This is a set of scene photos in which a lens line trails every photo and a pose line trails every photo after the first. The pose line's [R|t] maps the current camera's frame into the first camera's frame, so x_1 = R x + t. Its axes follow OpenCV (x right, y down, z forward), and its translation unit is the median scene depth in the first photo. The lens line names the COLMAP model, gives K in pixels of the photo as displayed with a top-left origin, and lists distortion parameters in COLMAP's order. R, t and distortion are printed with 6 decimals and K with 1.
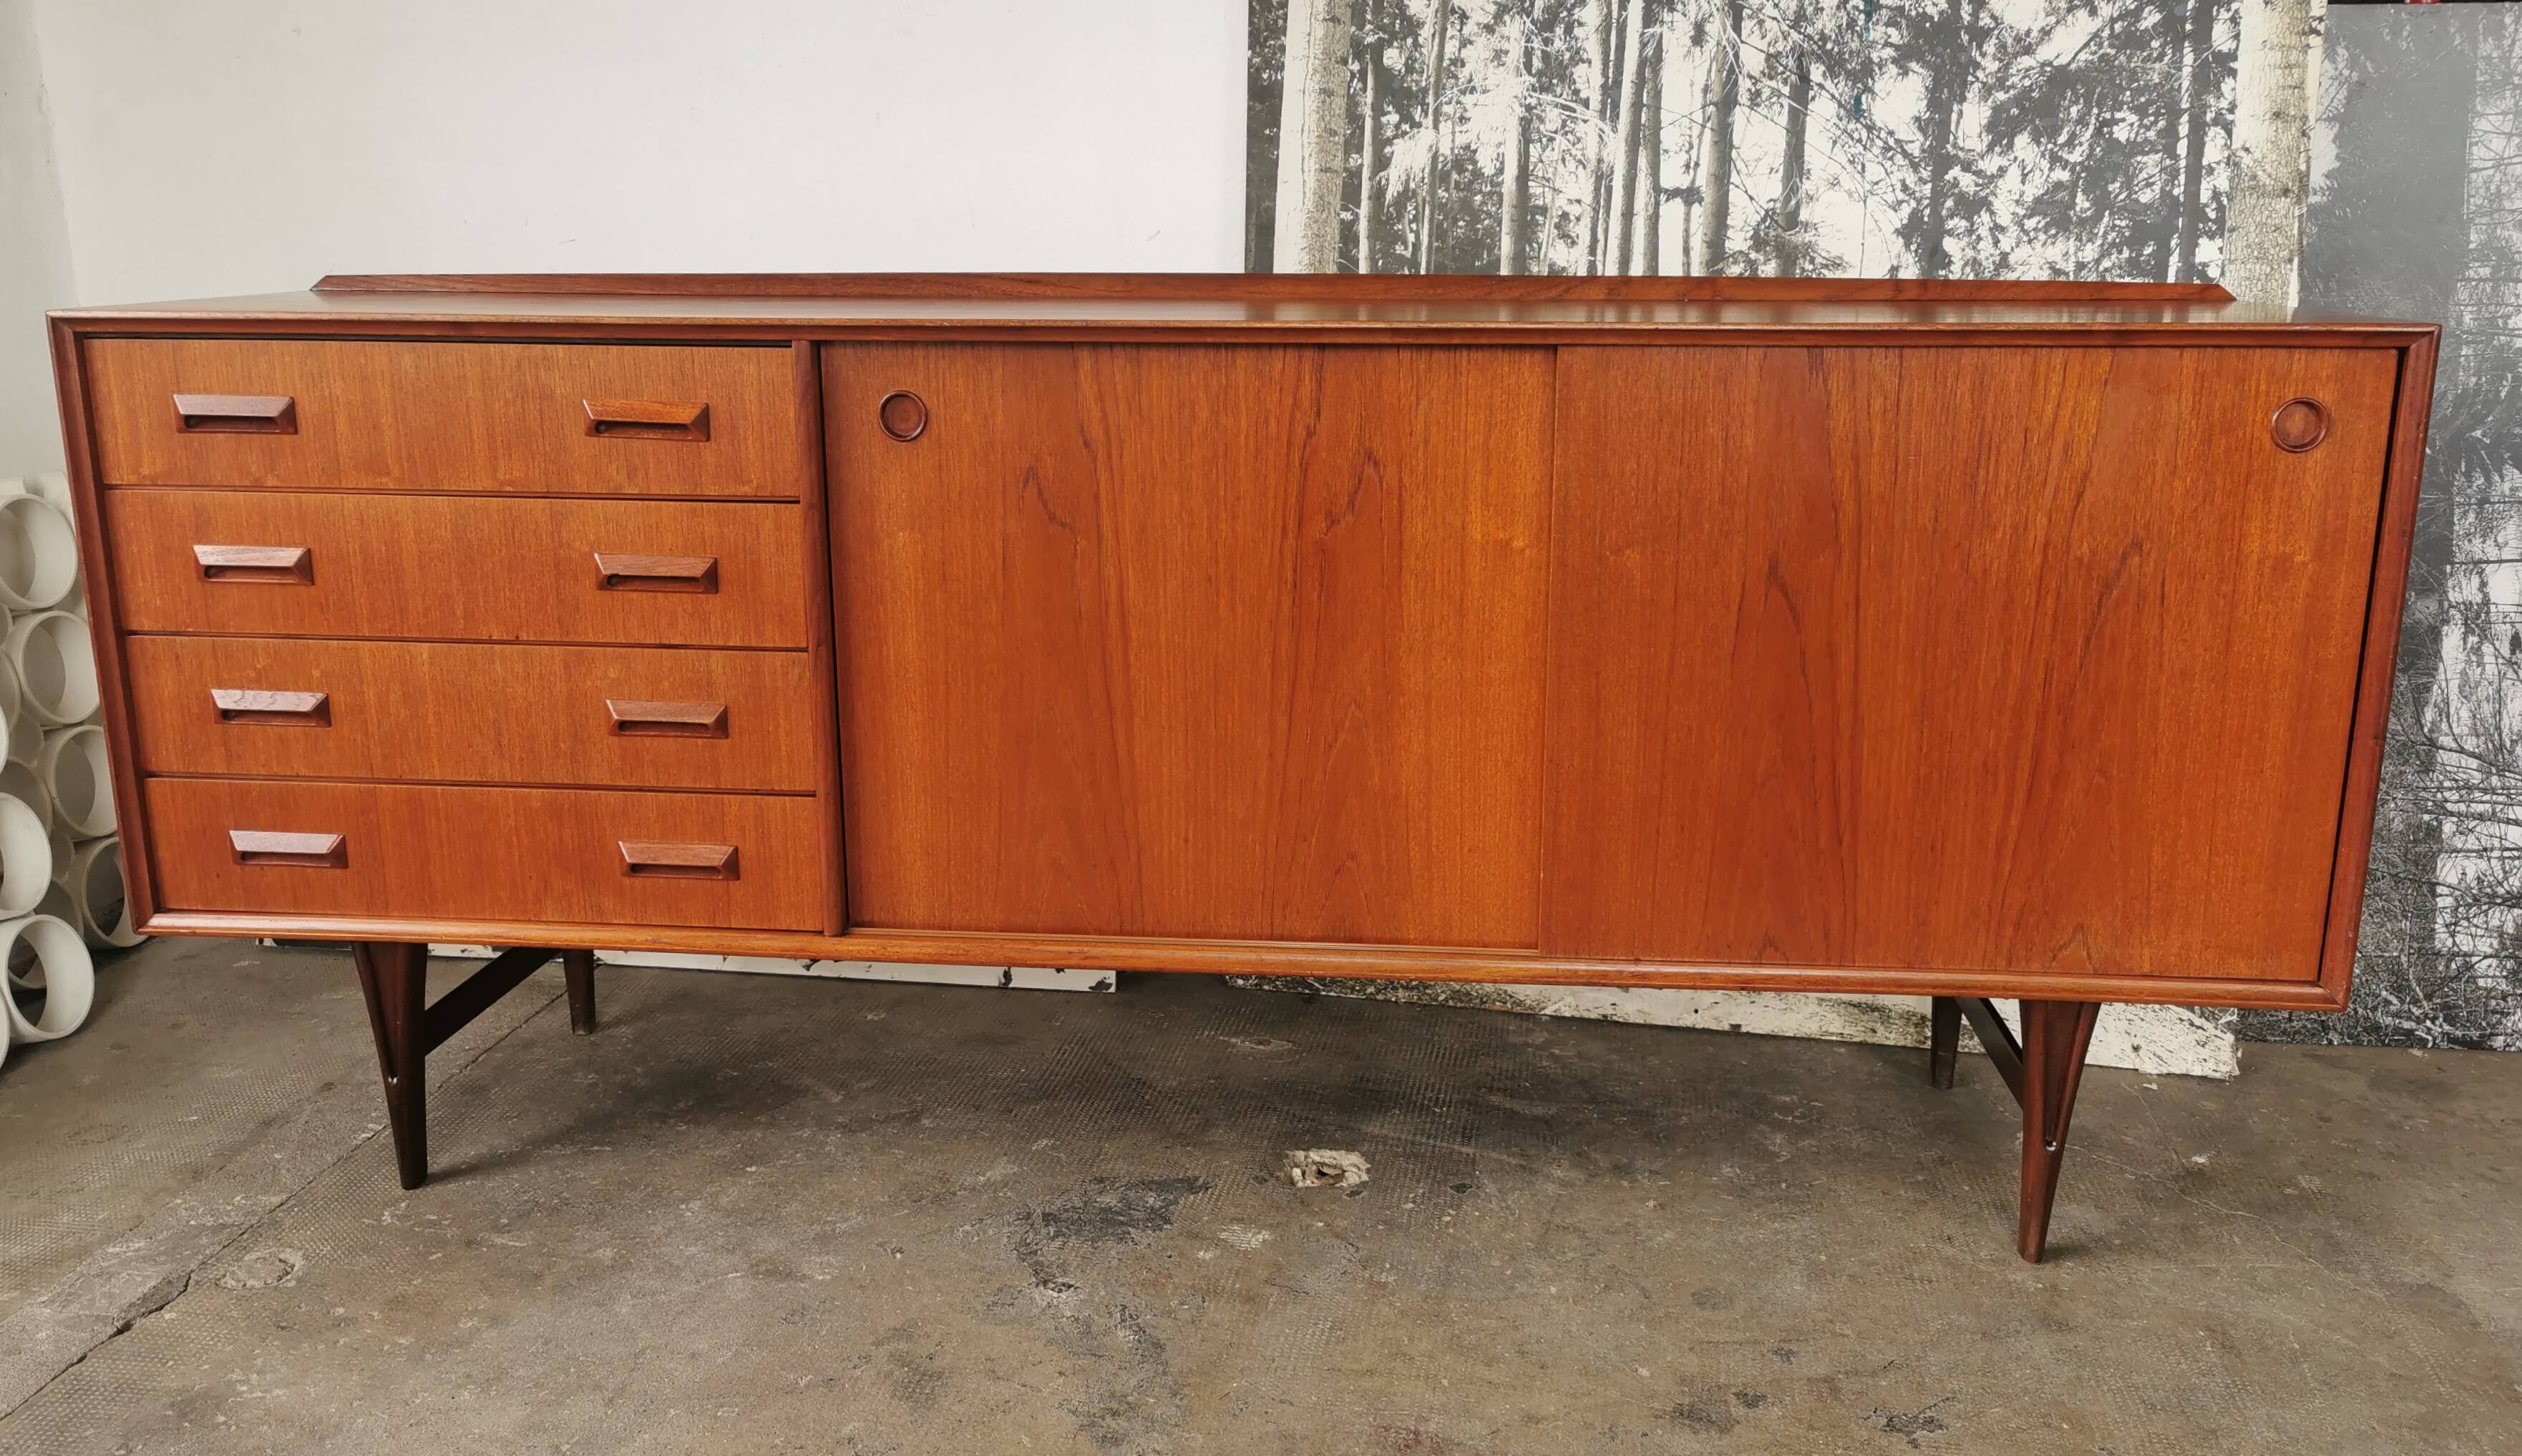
lens RADIAL K [[2035.3, 0, 1258.2], [0, 2035.3, 725.9], [0, 0, 1]] dist [0.060749, -0.094491]
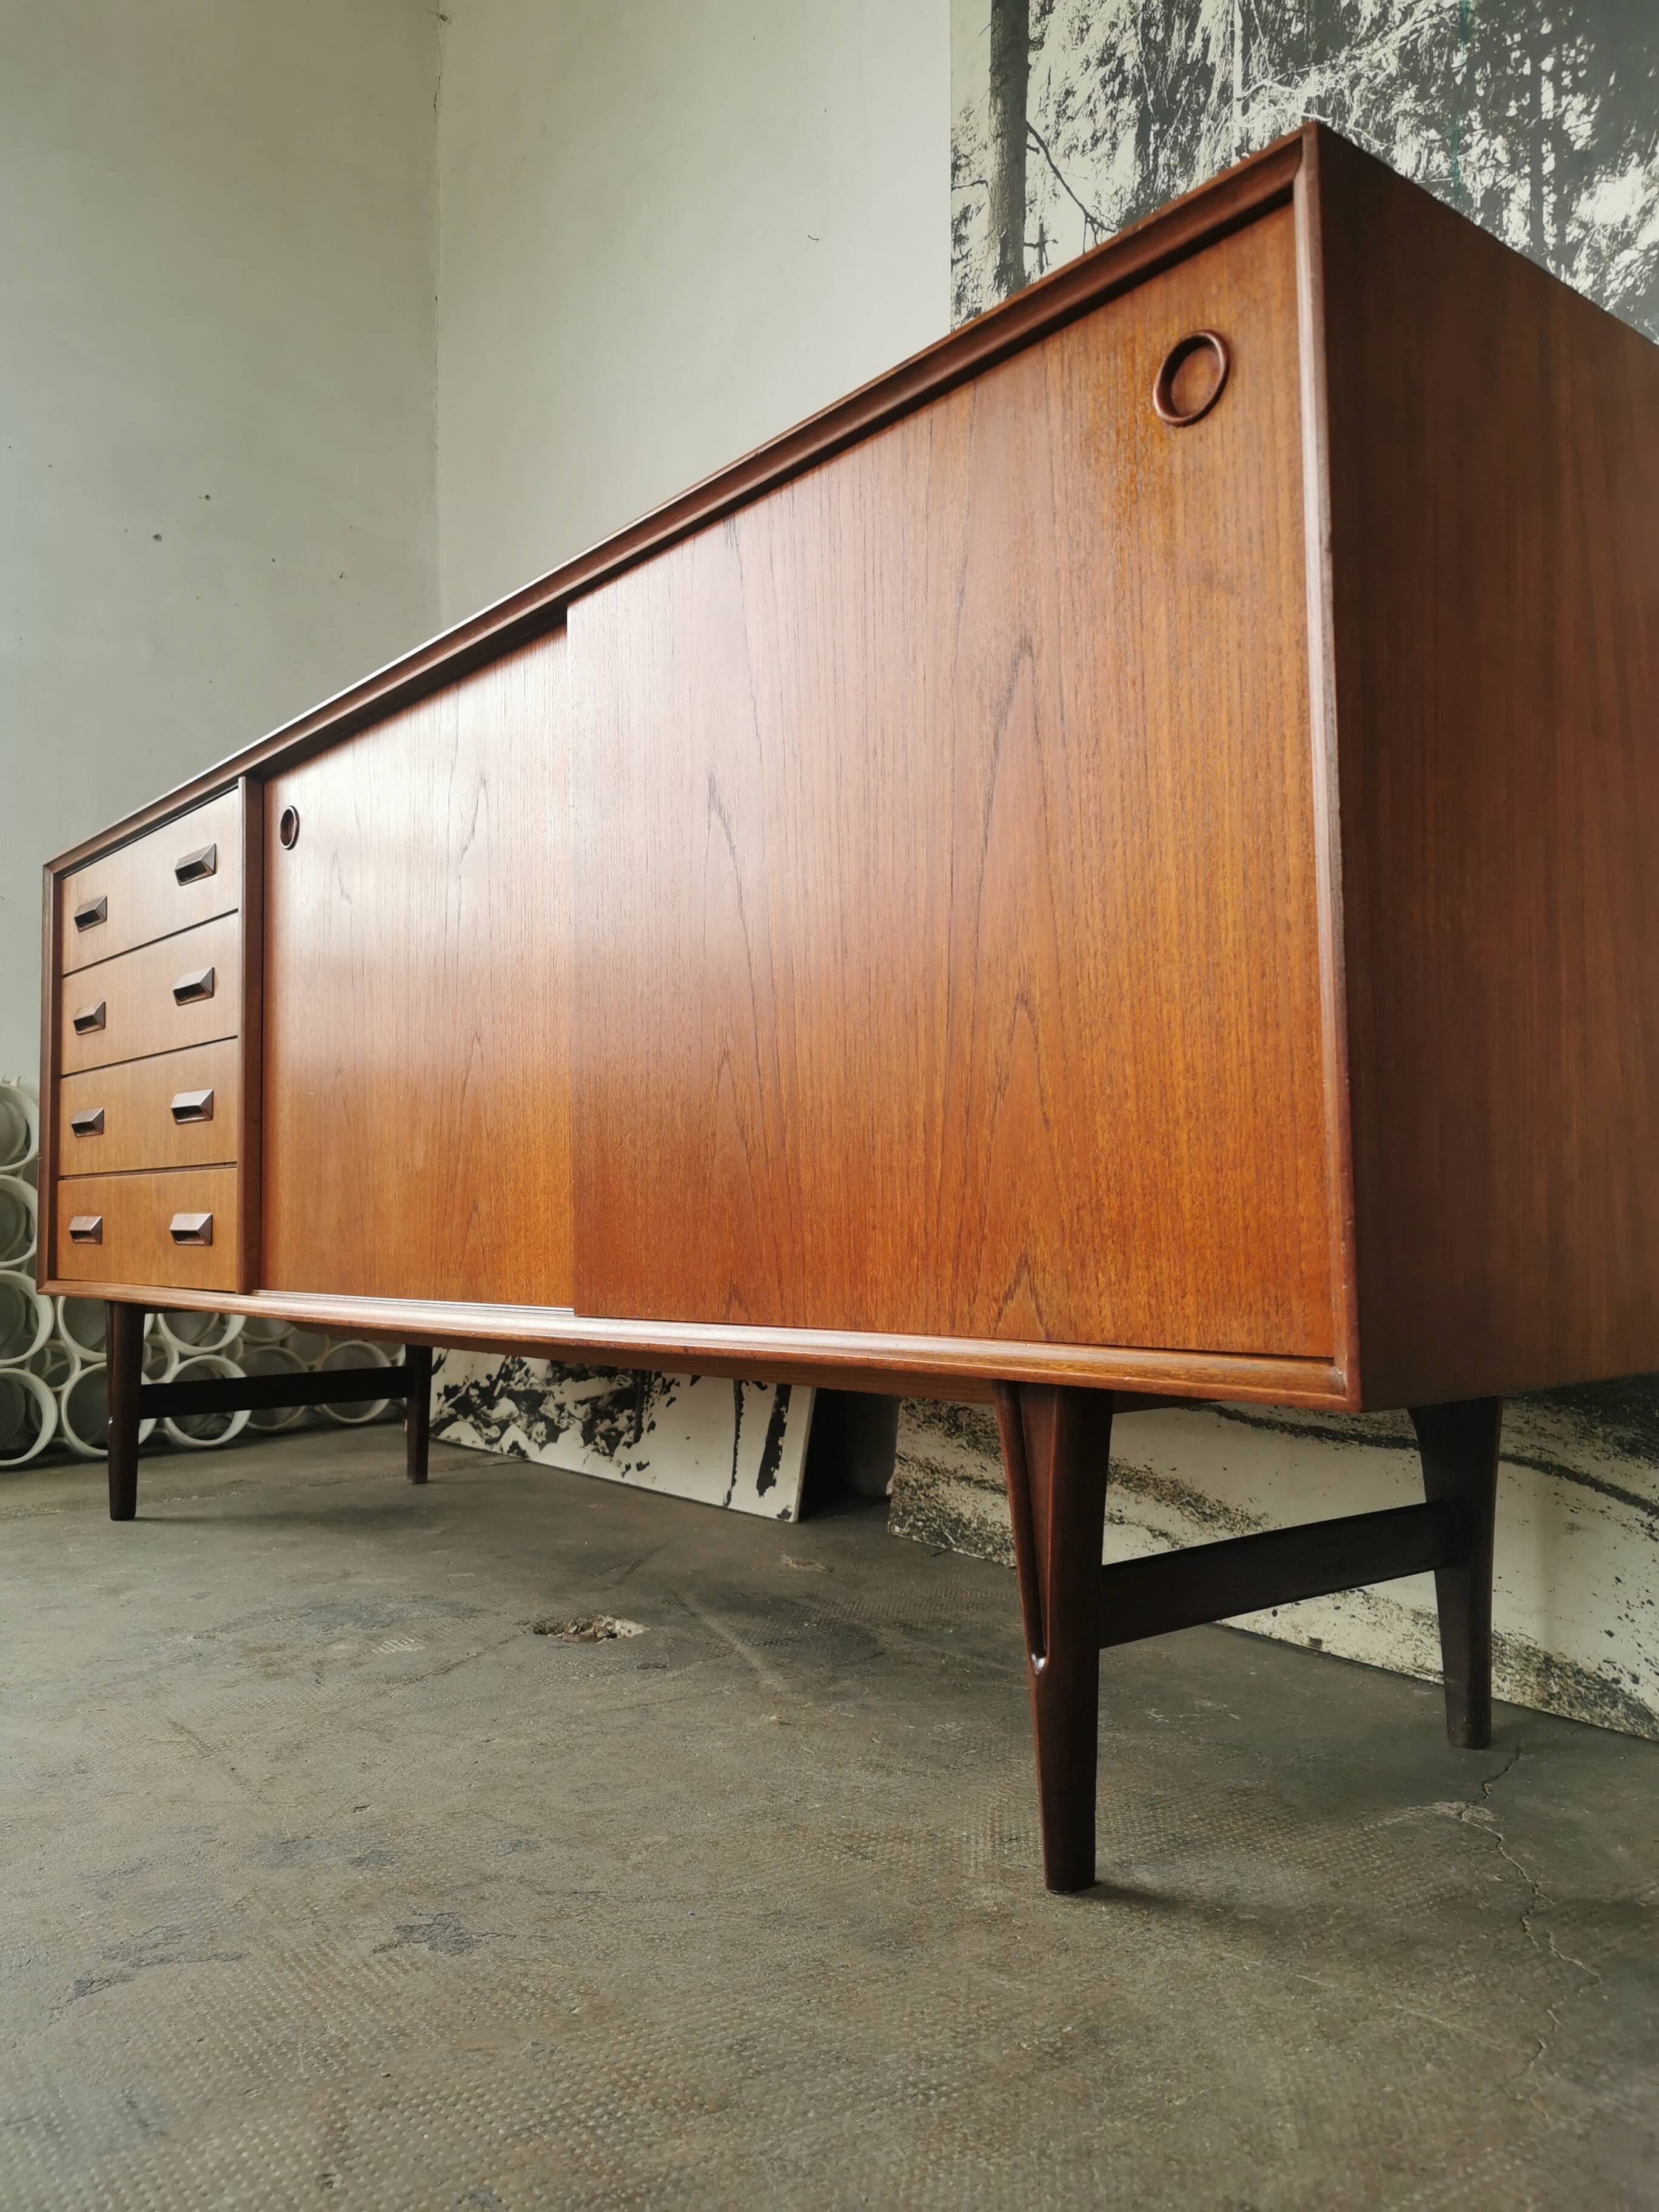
lens RADIAL K [[1723.3, 0, 807.9], [0, 1723.3, 1081.0], [0, 0, 1]] dist [0.052865, -0.083780]
pose [[0.697732, -0.067691, -0.713154, 0.637882], [-0.157319, 0.956744, -0.244729, 0.160298], [0.698871, 0.282948, 0.656902, 0.521171]]
